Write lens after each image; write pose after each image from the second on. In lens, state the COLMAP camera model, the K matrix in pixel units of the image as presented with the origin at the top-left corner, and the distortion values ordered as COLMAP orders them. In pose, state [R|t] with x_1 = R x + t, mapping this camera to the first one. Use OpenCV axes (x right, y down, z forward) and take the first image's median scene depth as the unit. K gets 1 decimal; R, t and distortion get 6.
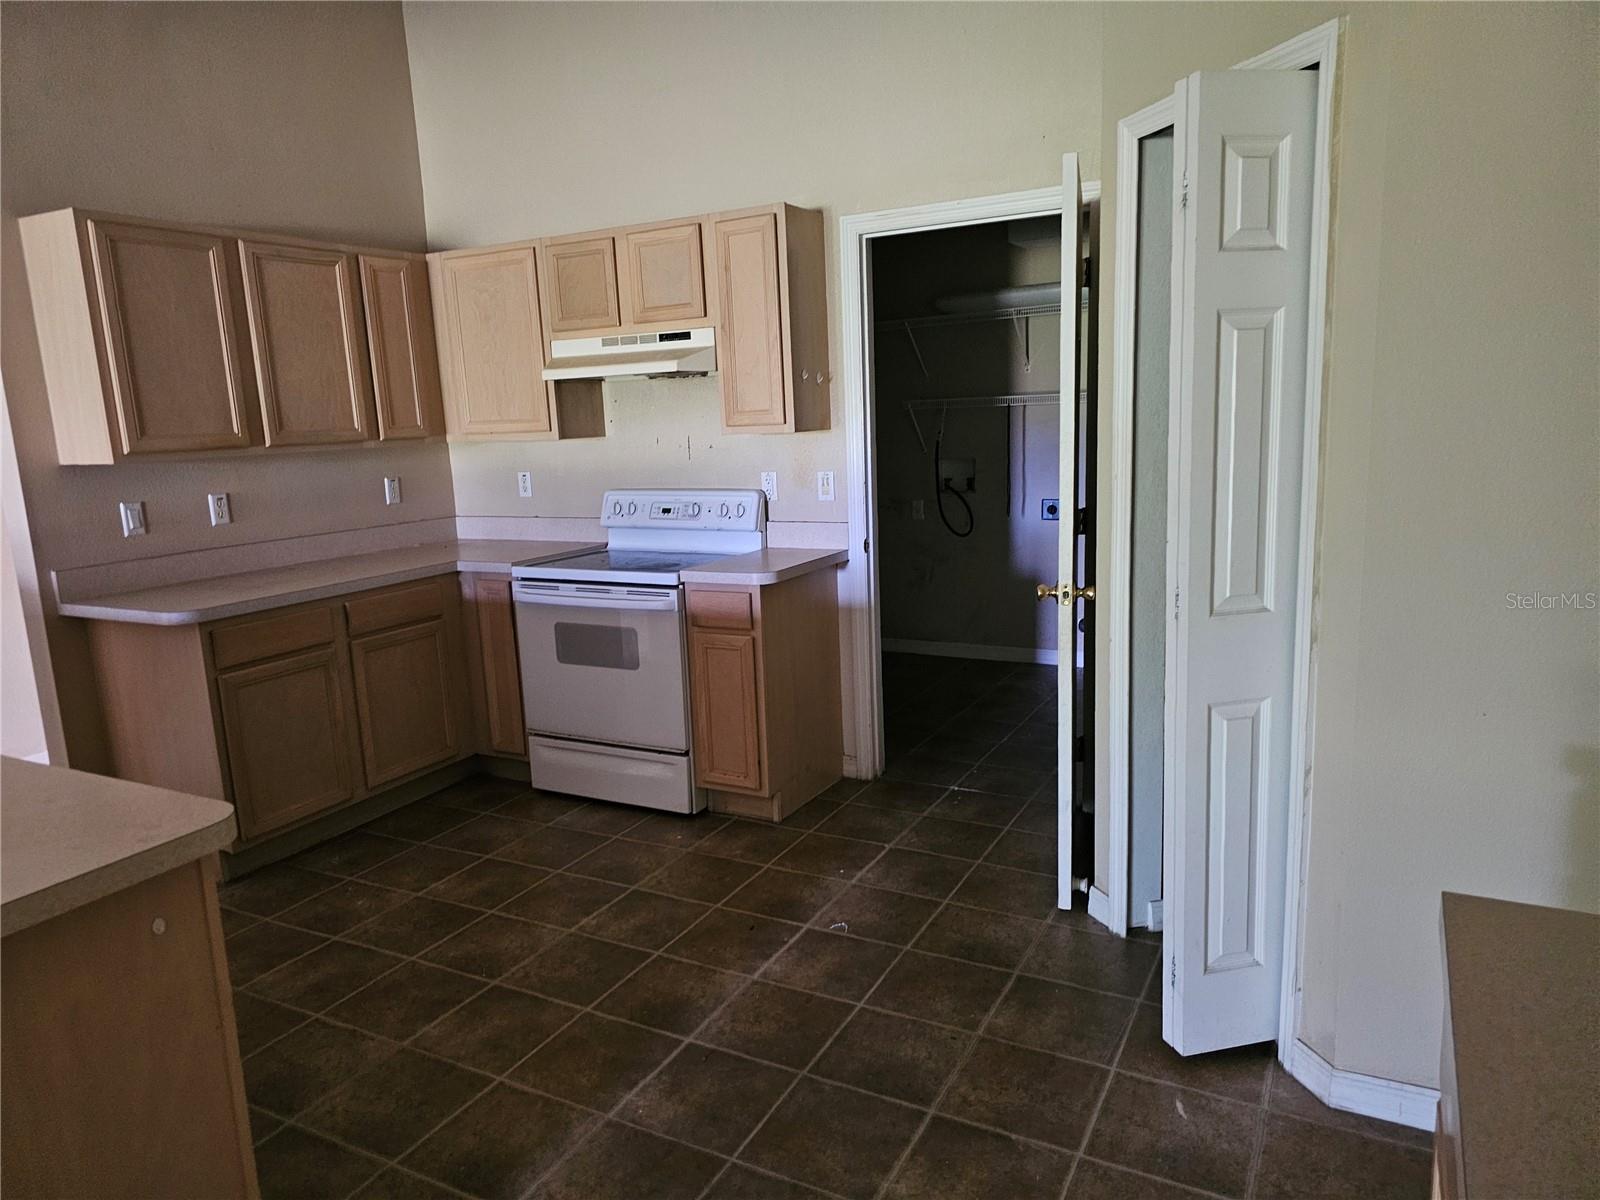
lens RADIAL K [[1059.8, 0, 808.0], [0, 1059.8, 609.0], [0, 0, 1]] dist [0.030855, -0.008646]
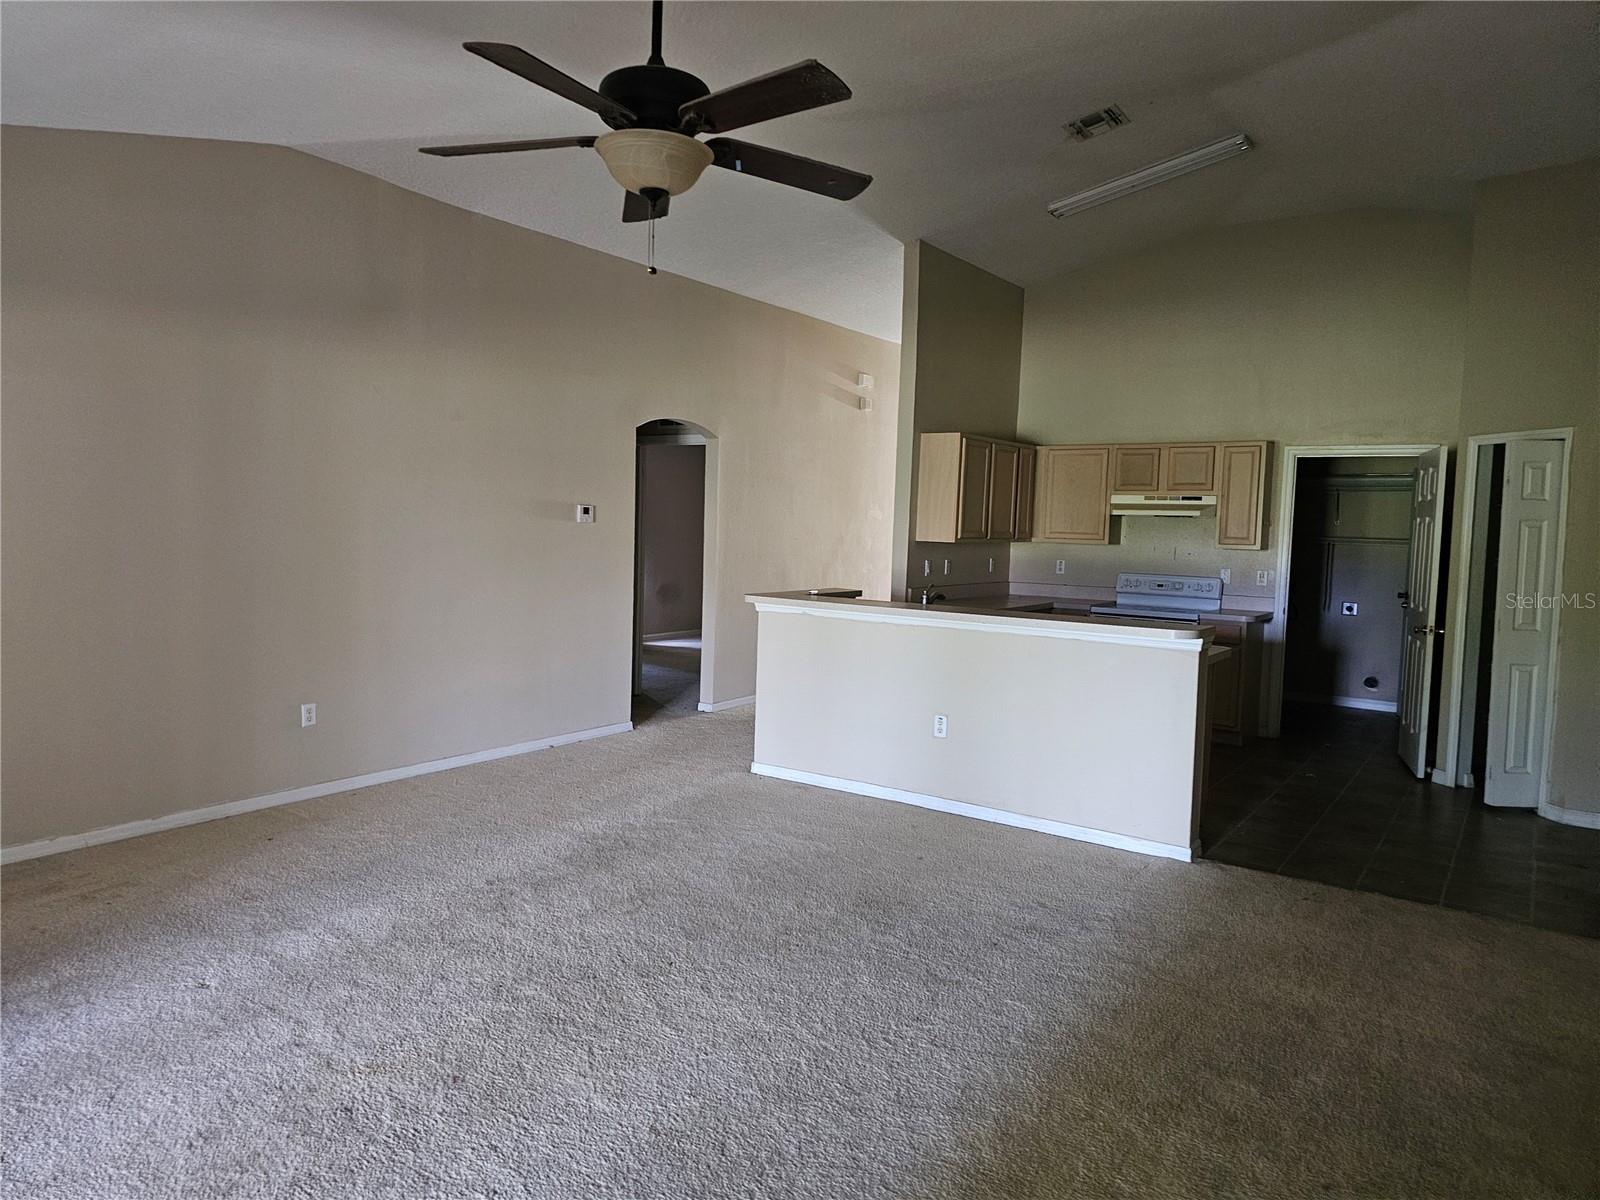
lens RADIAL K [[1059.8, 0, 790.6], [0, 1059.8, 587.5], [0, 0, 1]] dist [0.030855, -0.008646]
pose [[0.988547, 0.079584, -0.128221, -0.582297], [-0.094237, 0.989163, -0.112587, 0.199037], [0.117871, 0.123381, 0.985334, -1.007356]]
